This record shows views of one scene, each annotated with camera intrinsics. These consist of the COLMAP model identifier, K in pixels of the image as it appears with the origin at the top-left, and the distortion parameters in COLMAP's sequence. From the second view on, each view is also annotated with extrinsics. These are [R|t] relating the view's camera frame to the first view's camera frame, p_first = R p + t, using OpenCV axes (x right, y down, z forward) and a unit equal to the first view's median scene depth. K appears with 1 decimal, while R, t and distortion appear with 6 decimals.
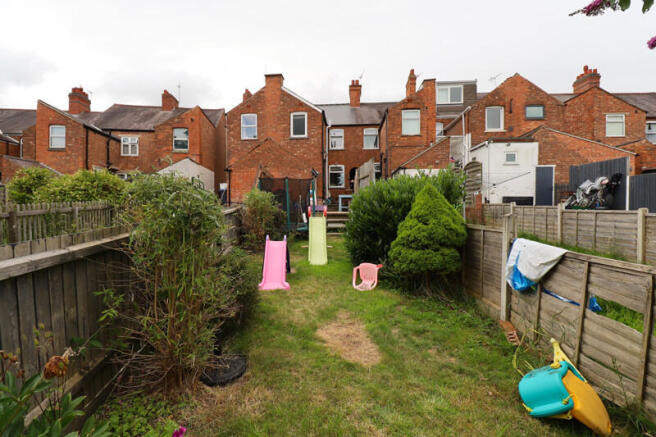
lens RADIAL K [[305.4, 0, 324.9], [0, 305.4, 212.5], [0, 0, 1]] dist [-0.015331, -0.001217]
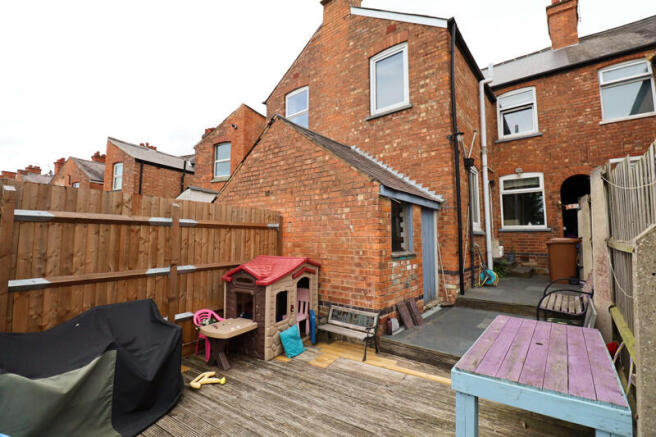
lens RADIAL K [[305.4, 0, 324.9], [0, 305.4, 212.5], [0, 0, 1]] dist [-0.015331, -0.001217]
pose [[0.828508, -0.045391, -0.558135, 0.046497], [-0.003859, 0.996223, -0.086747, -0.067623], [0.559964, 0.074024, 0.825203, 0.520584]]
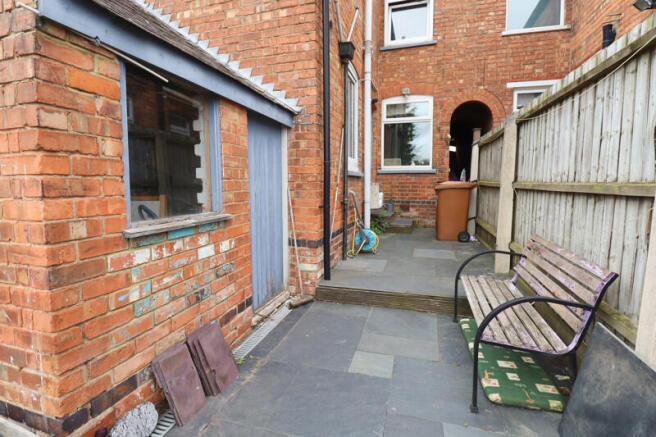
lens RADIAL K [[305.4, 0, 324.9], [0, 305.4, 212.5], [0, 0, 1]] dist [-0.015331, -0.001217]
pose [[0.977939, 0.019895, -0.207941, 0.023643], [-0.000302, 0.995588, 0.093832, -0.067702], [0.208890, -0.091699, 0.973630, 0.672498]]
